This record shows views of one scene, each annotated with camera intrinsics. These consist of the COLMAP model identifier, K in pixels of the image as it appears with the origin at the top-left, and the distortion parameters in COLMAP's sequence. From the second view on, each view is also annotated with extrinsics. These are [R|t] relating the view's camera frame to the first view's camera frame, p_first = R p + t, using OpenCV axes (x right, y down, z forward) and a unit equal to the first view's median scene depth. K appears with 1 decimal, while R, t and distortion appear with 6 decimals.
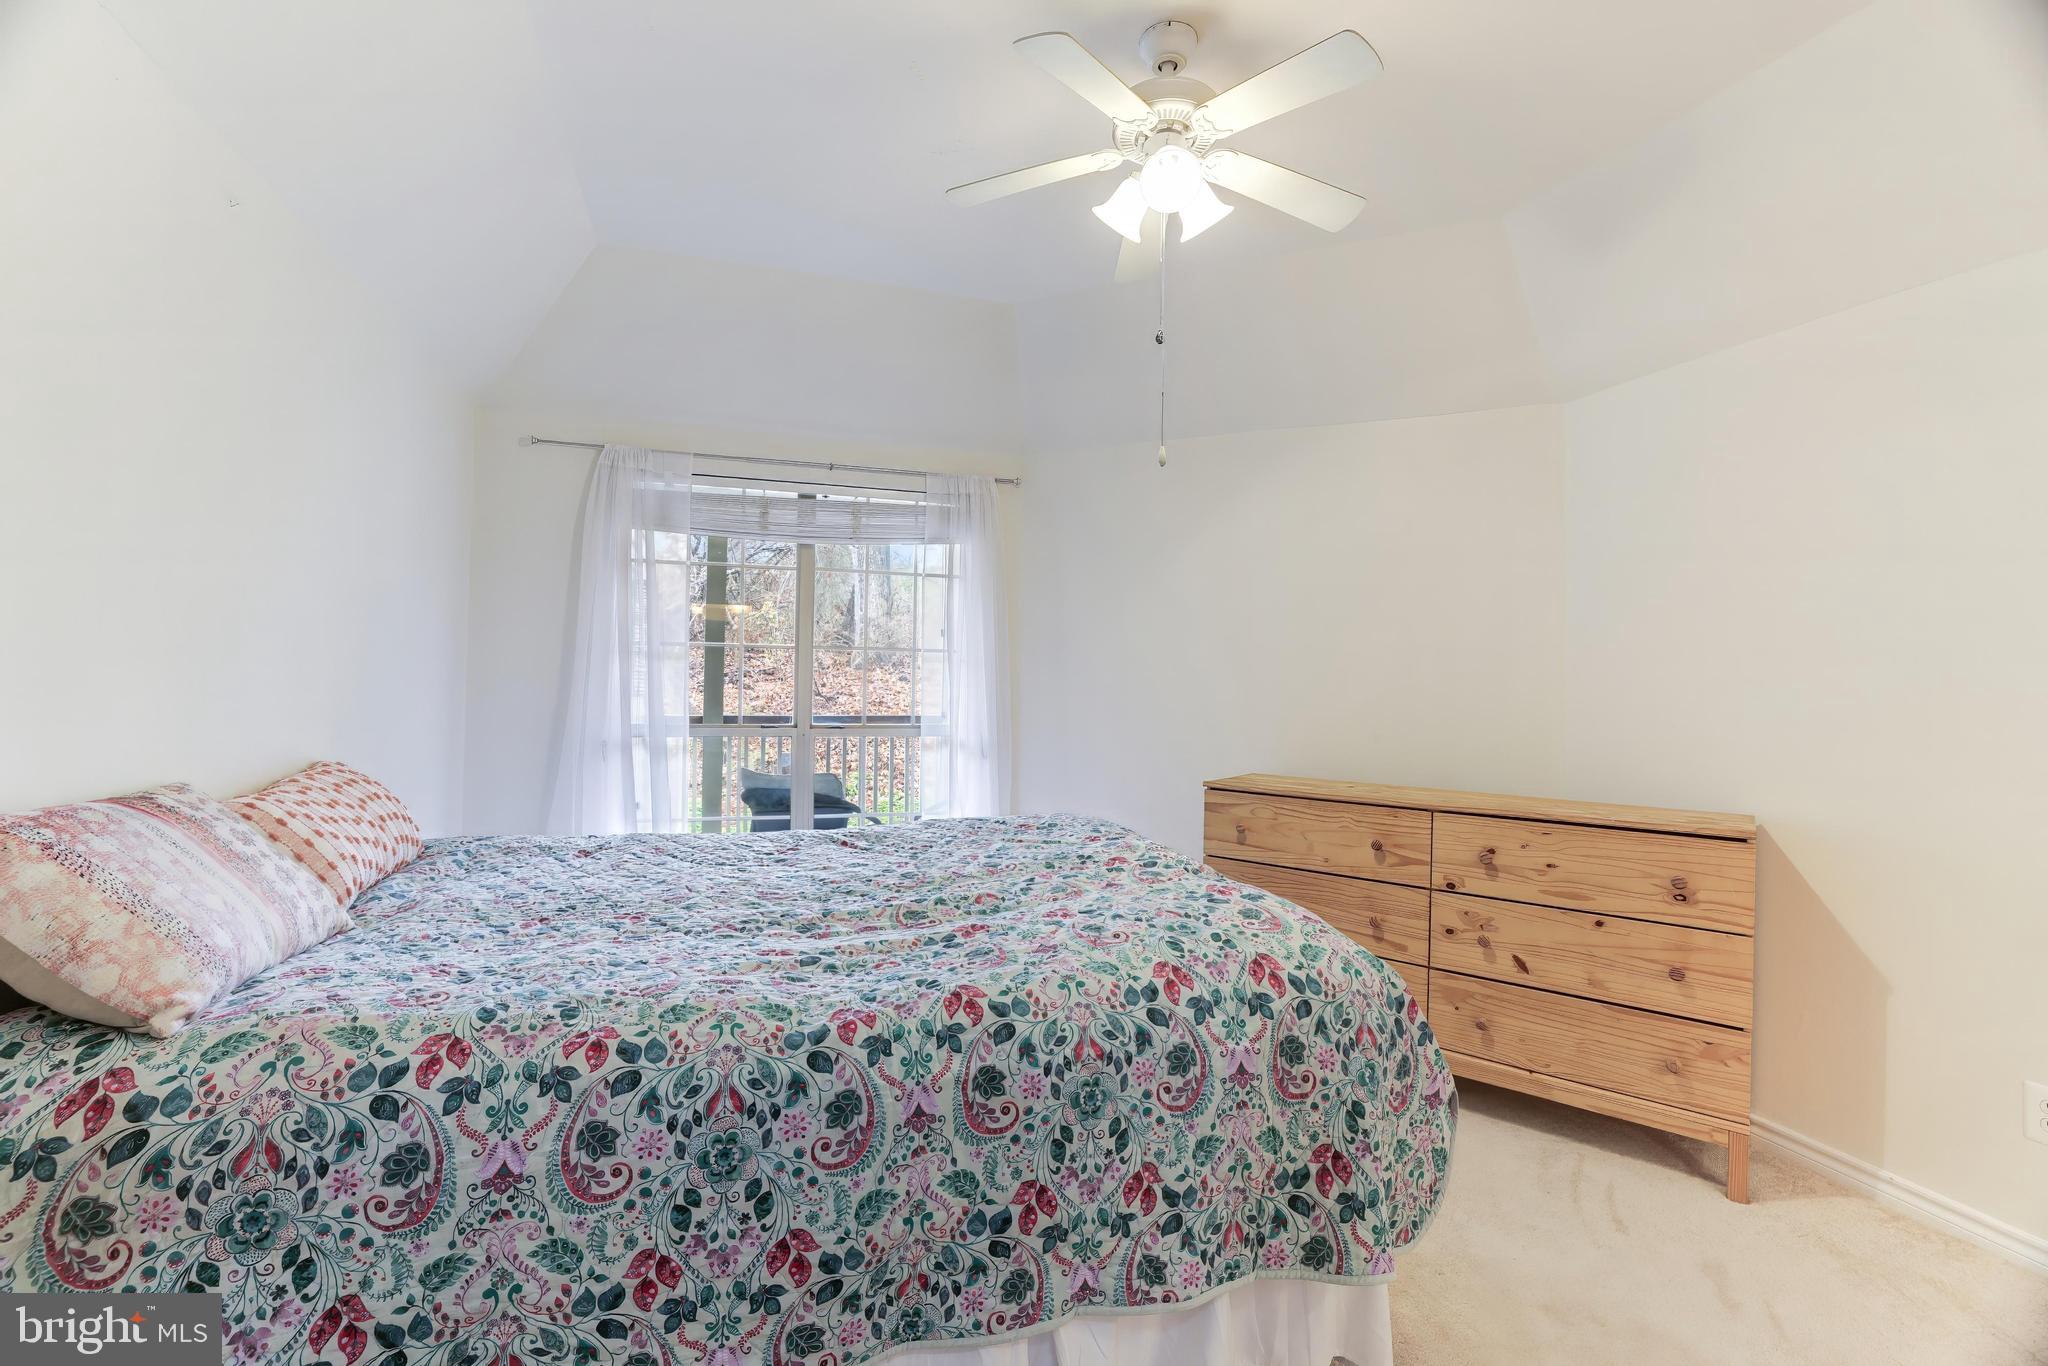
lens RADIAL K [[889.2, 0, 1024.0], [0, 889.2, 683.0], [0, 0, 1]] dist [-0.055973, 0.020550]
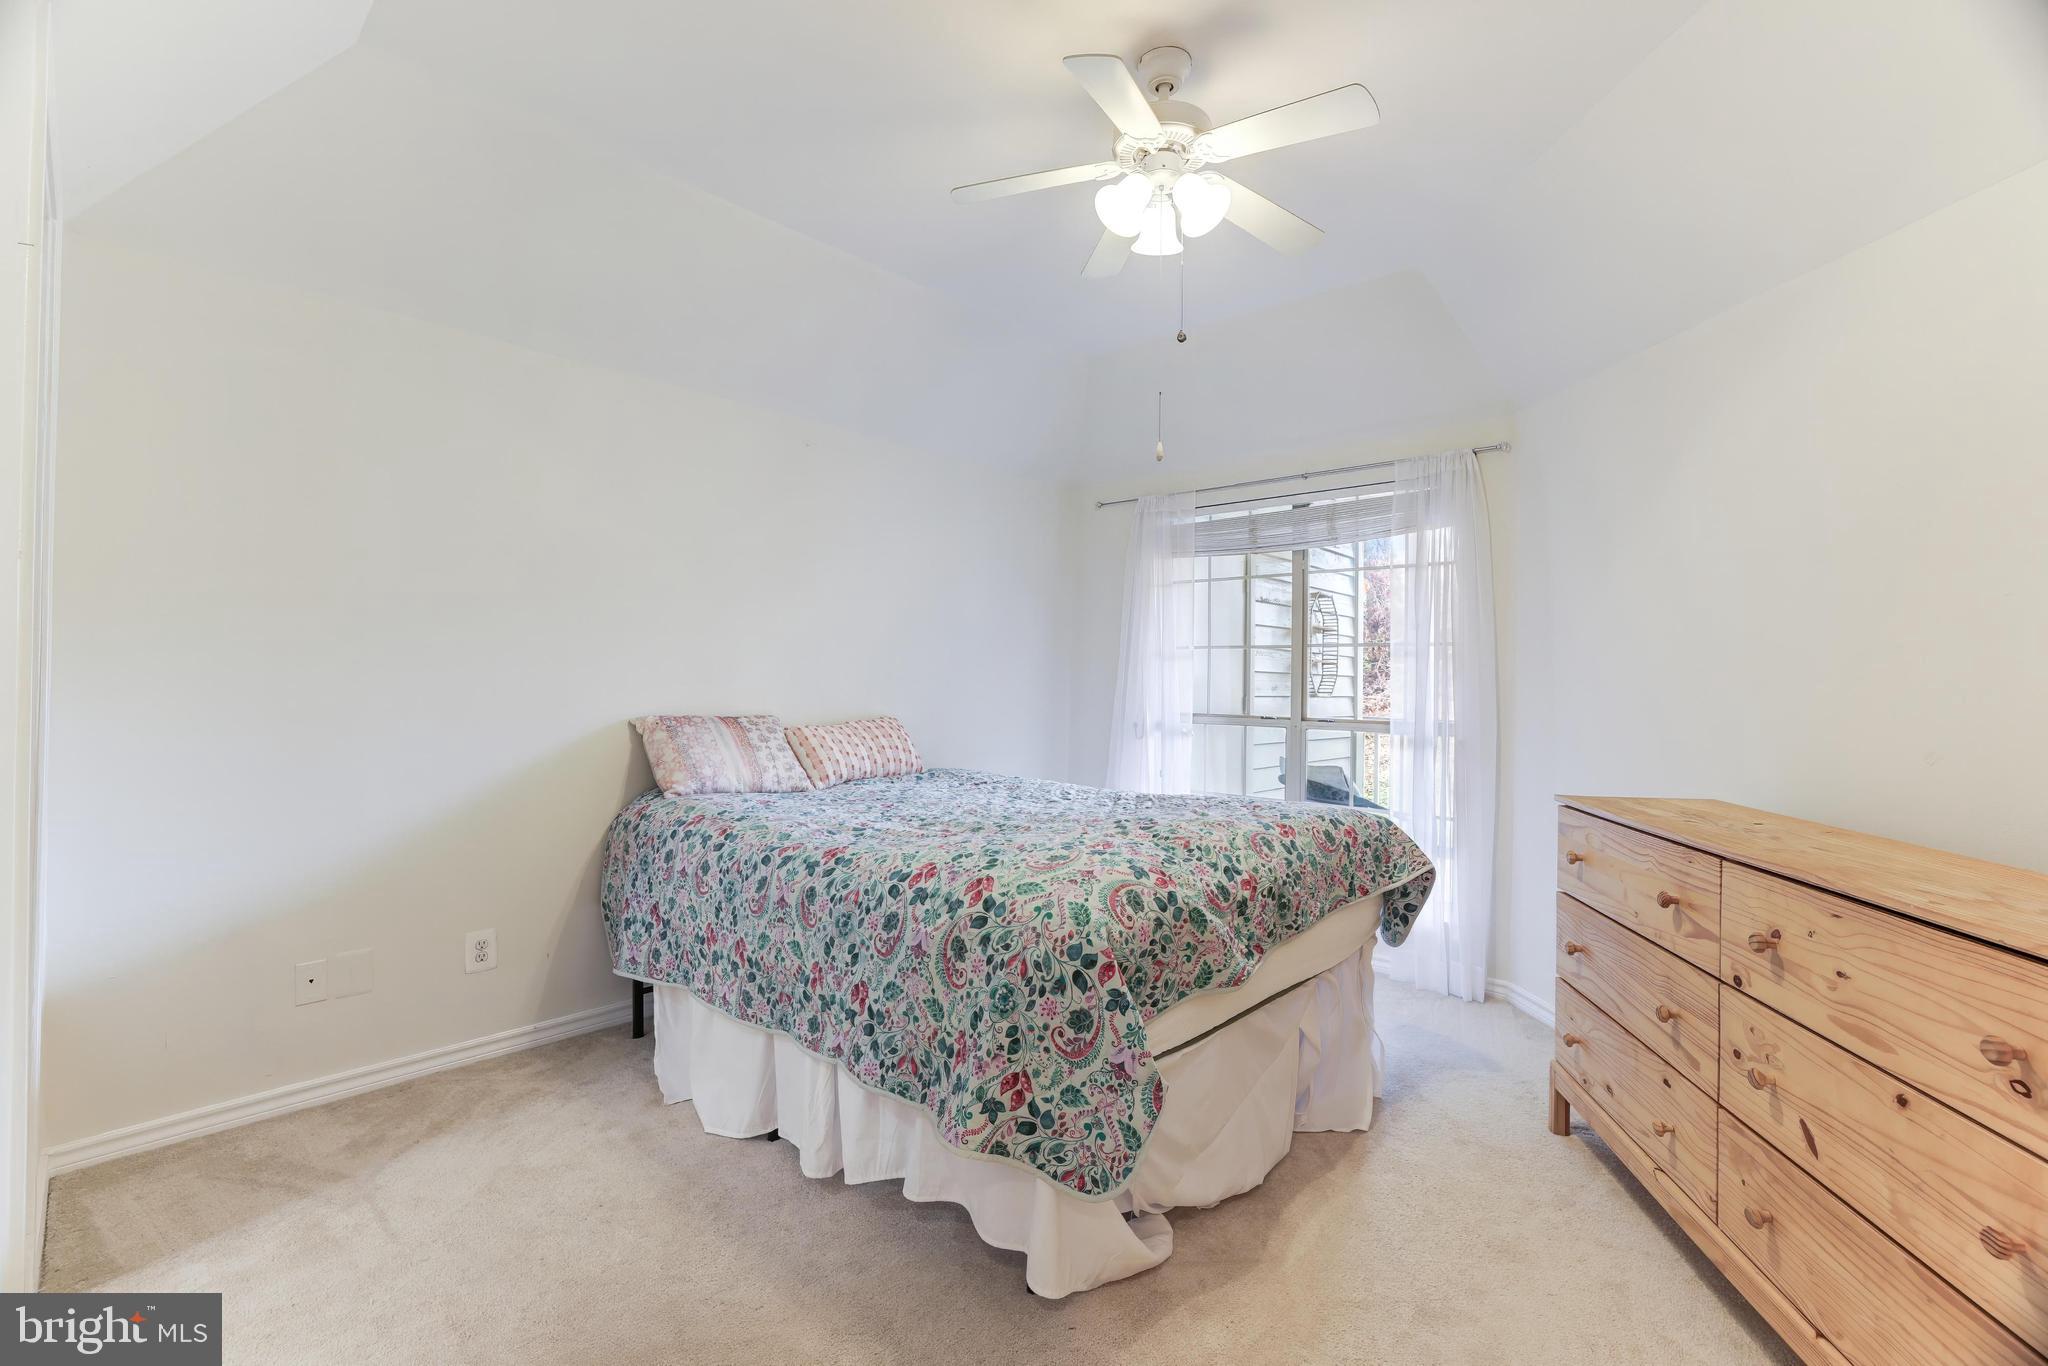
lens RADIAL K [[928.1, 0, 1024.0], [0, 928.1, 683.0], [0, 0, 1]] dist [-0.080871, 0.034338]
pose [[0.472368, -0.009729, -0.881348, 1.463556], [-0.011204, 0.999792, -0.017042, 0.064013], [0.881330, 0.017925, 0.472161, 0.450255]]
